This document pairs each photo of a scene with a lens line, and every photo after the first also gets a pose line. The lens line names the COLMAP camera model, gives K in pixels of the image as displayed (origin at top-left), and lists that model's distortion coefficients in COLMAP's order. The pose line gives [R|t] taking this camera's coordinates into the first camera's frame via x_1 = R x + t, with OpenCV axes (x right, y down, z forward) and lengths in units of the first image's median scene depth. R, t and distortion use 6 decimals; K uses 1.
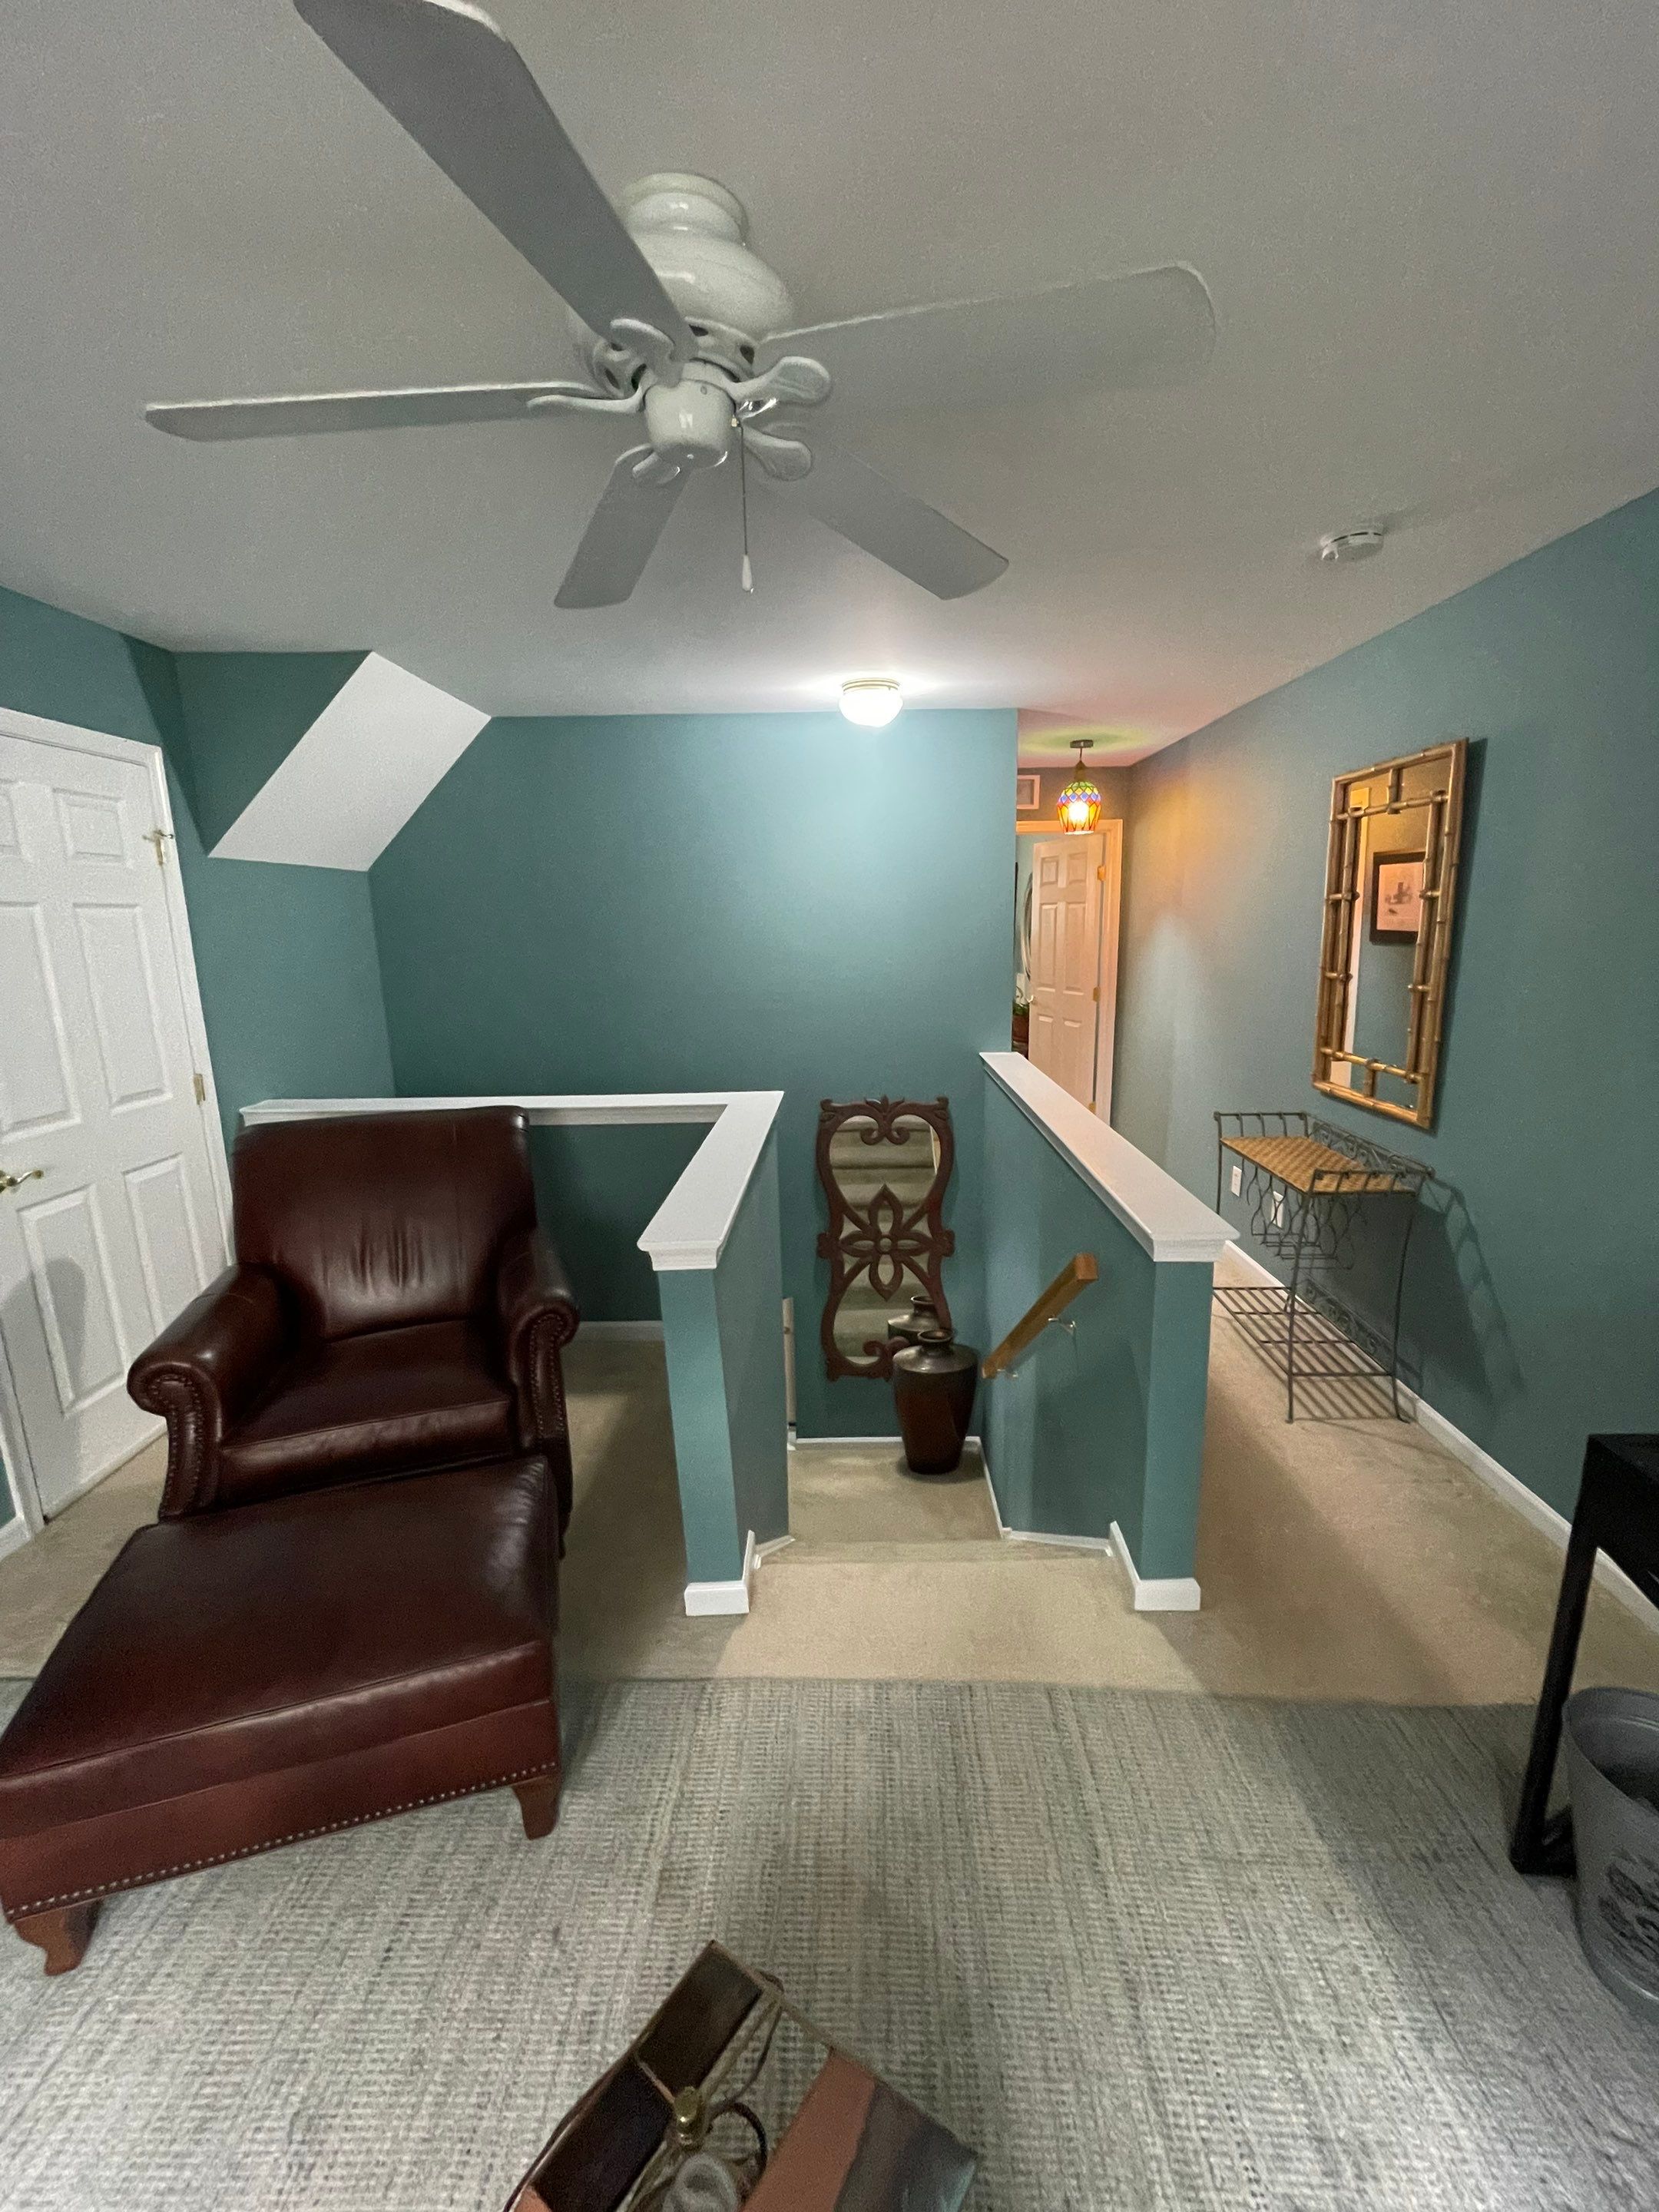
lens RADIAL K [[898.6, 0, 832.1], [0, 898.6, 1104.9], [0, 0, 1]] dist [-0.002725, 0.000290]
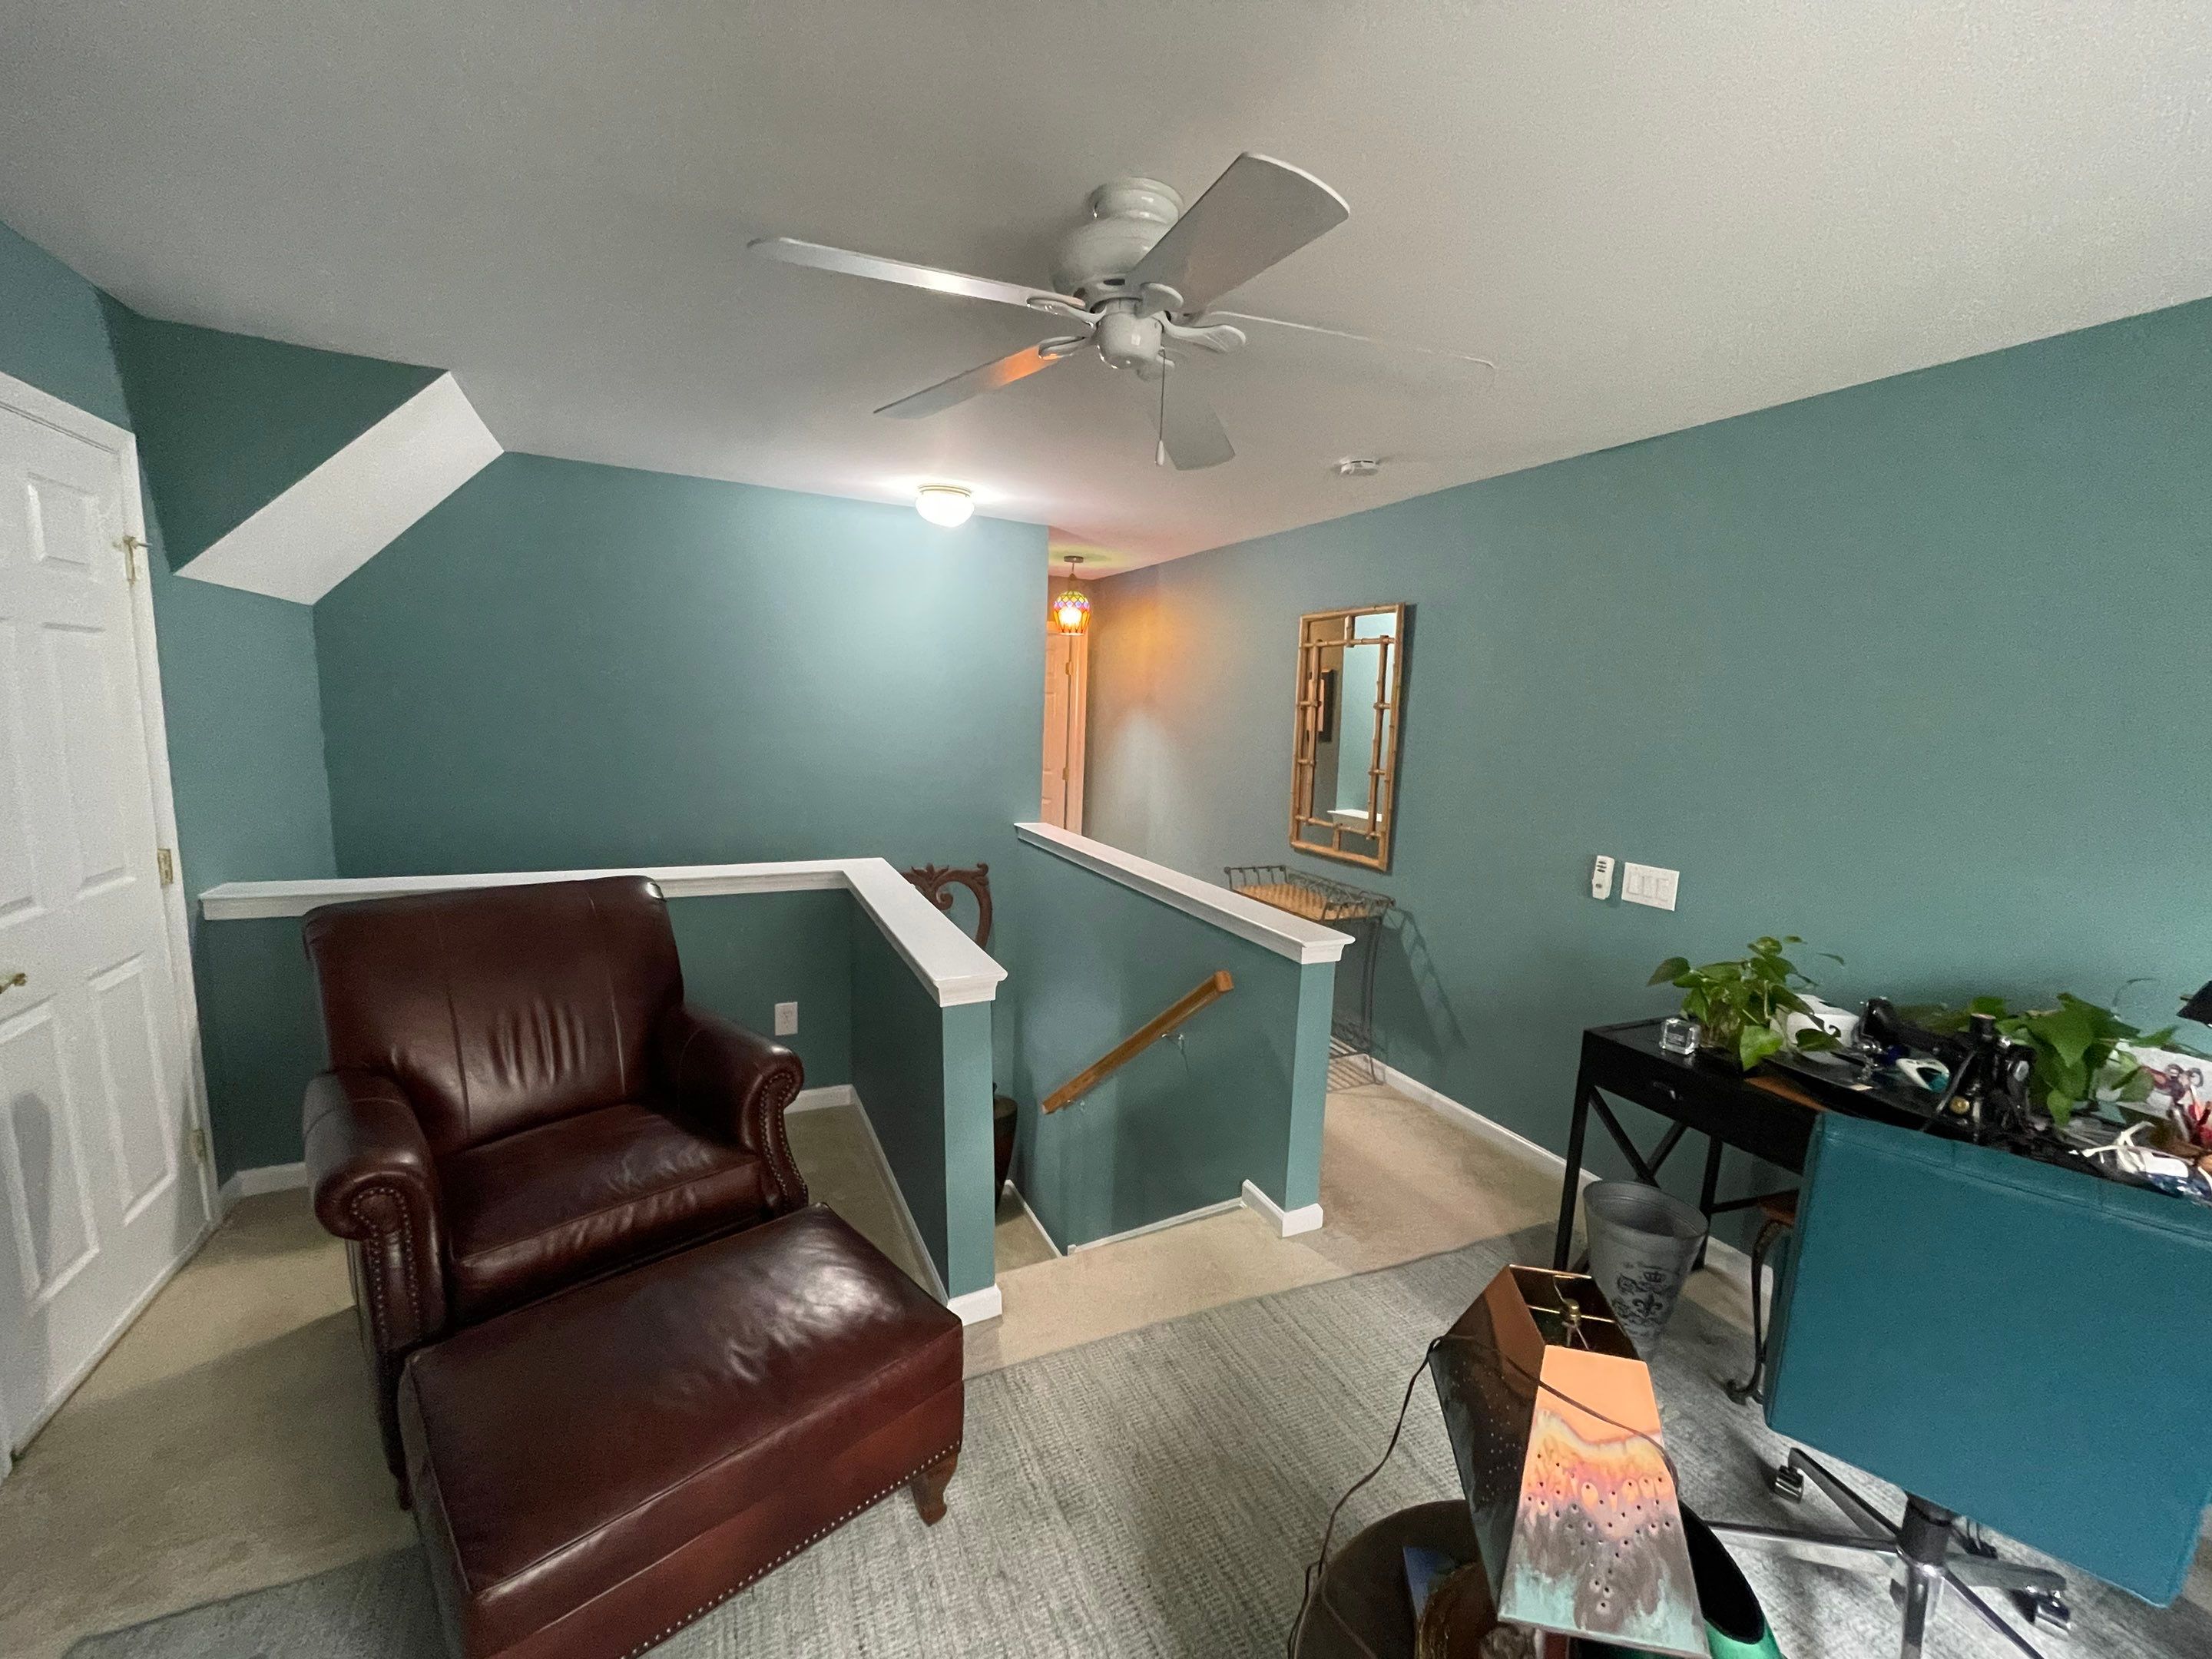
lens RADIAL K [[898.6, 0, 1109.7], [0, 898.6, 838.6], [0, 0, 1]] dist [-0.002725, 0.000290]
pose [[0.893318, -0.012468, 0.449253, -0.350474], [0.035975, 0.998391, -0.043826, 0.022015], [-0.447983, 0.055312, 0.892329, -0.067452]]
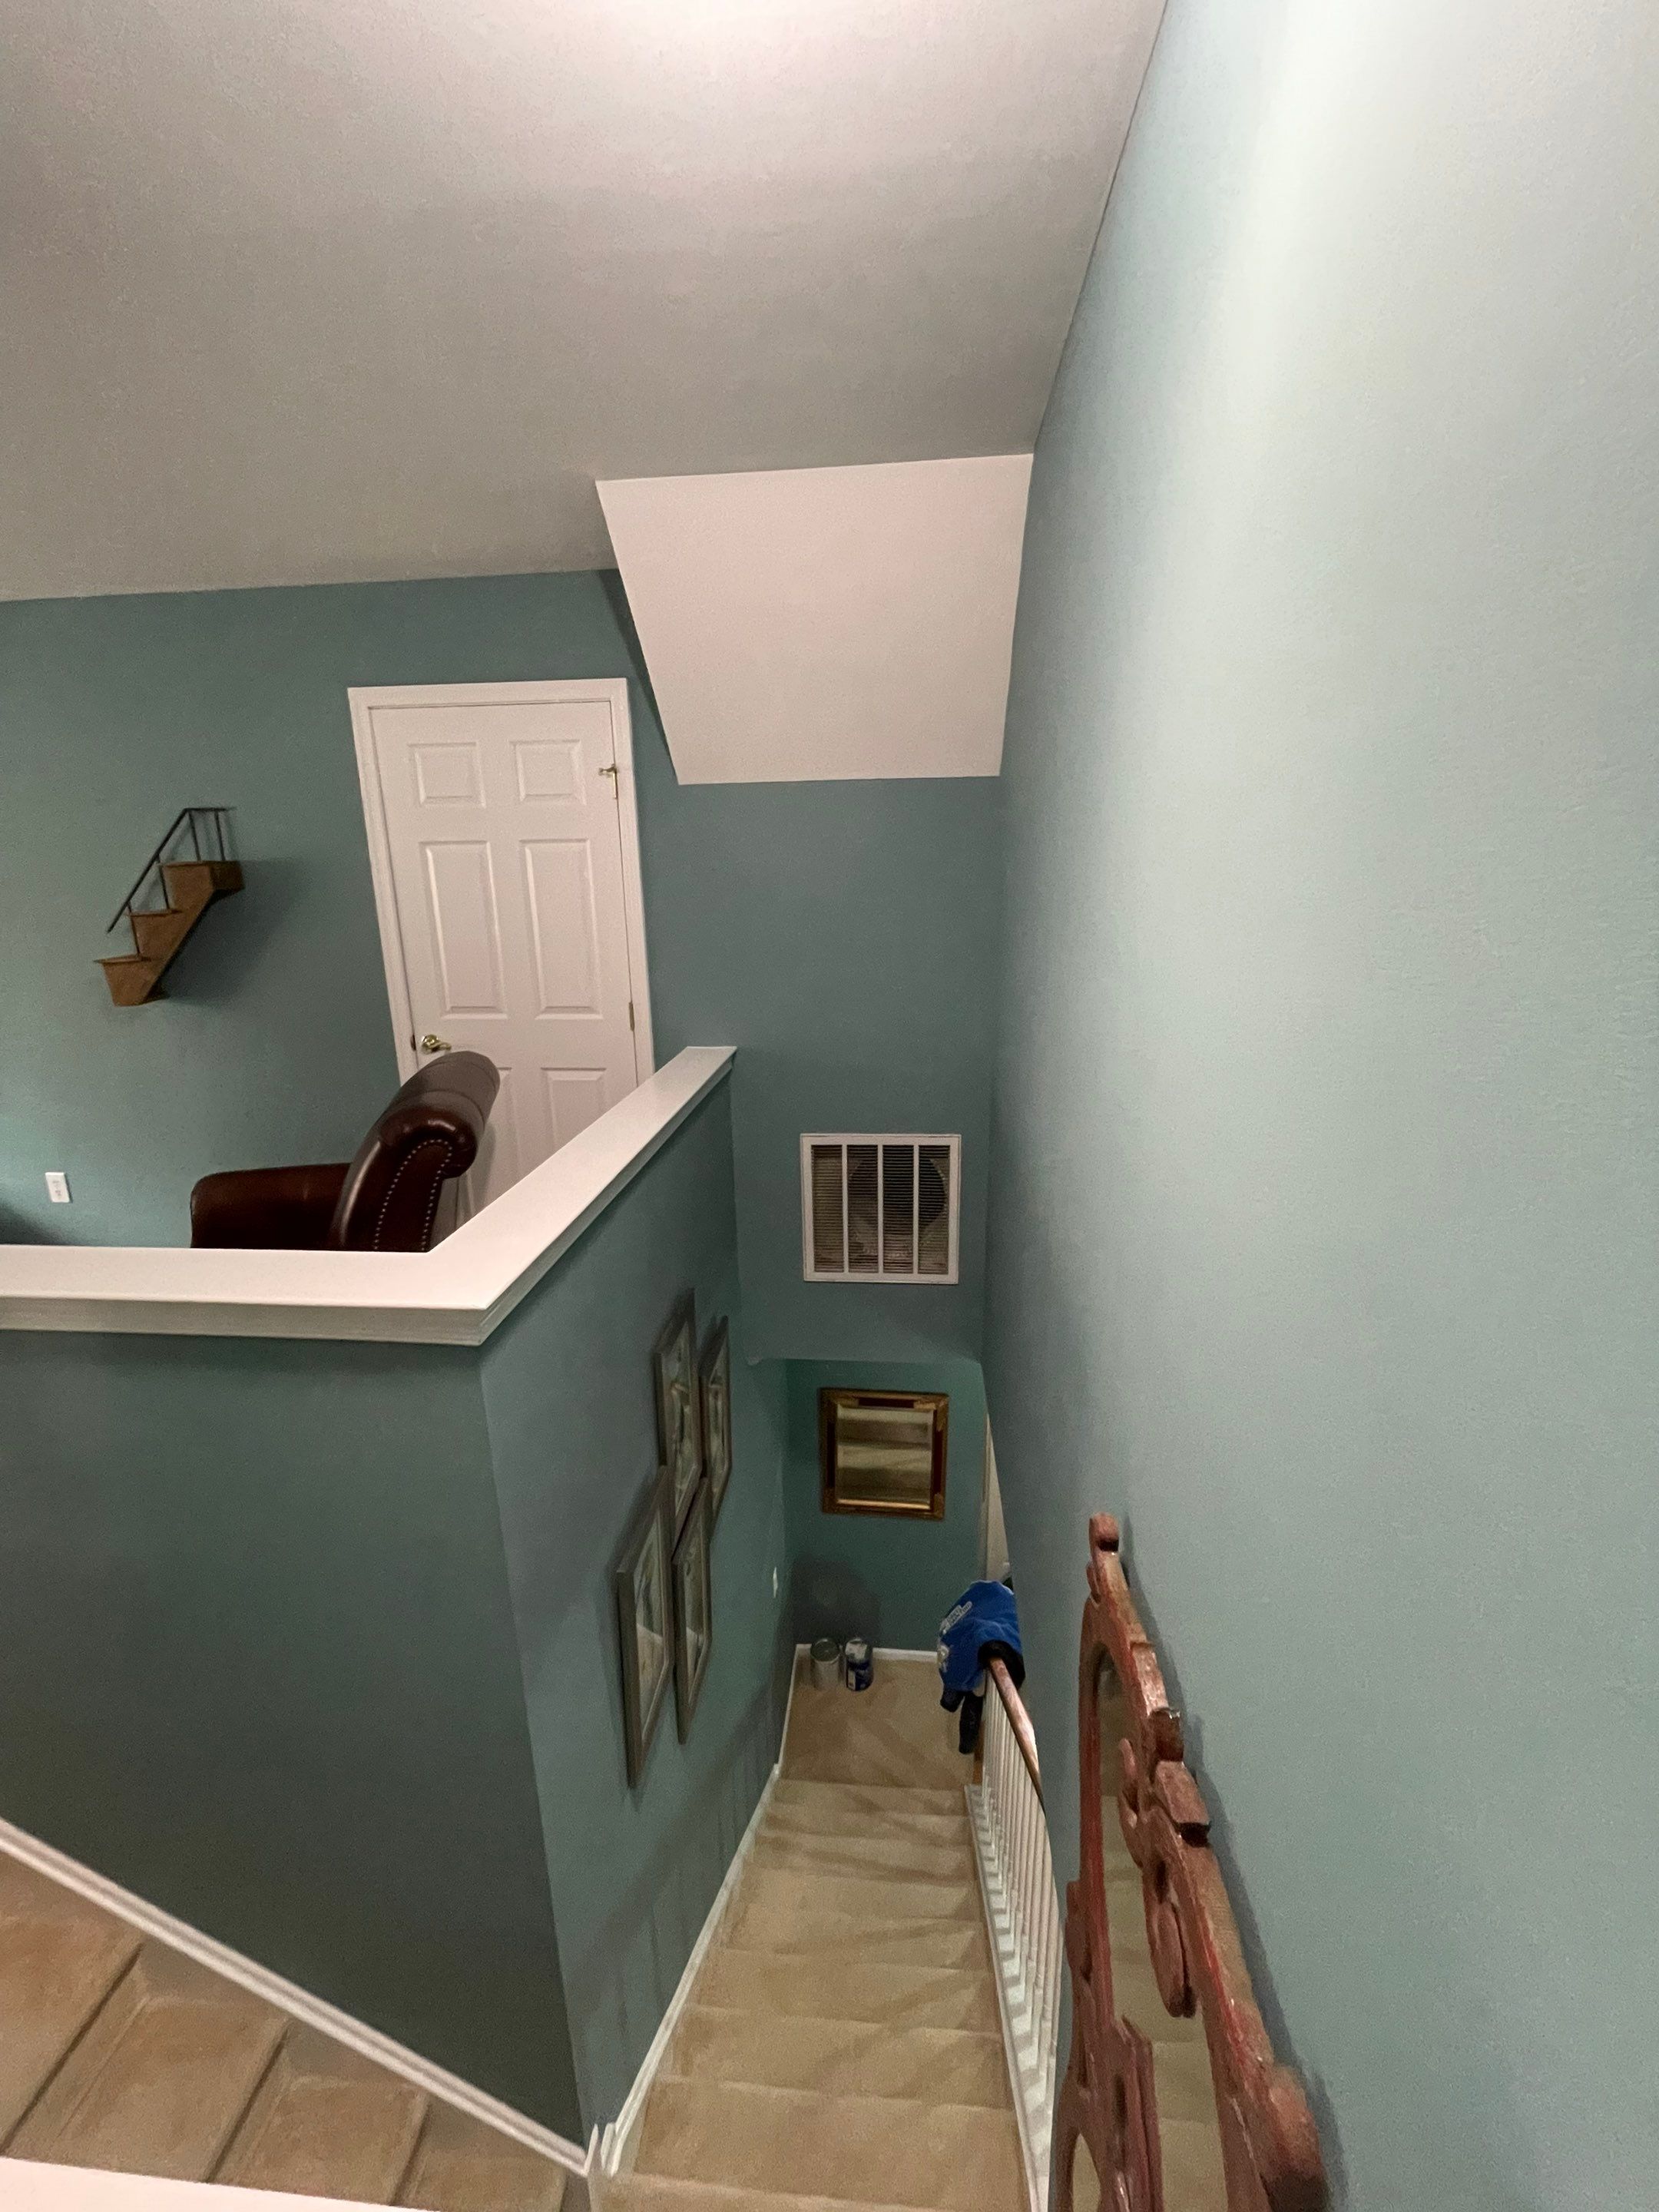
lens RADIAL K [[898.6, 0, 829.6], [0, 898.6, 1099.8], [0, 0, 1]] dist [-0.002725, 0.000290]
pose [[-0.062501, 0.276696, -0.958923, 0.343044], [-0.184088, 0.941120, 0.283557, -0.290927], [0.980921, 0.194249, -0.007884, 1.370093]]
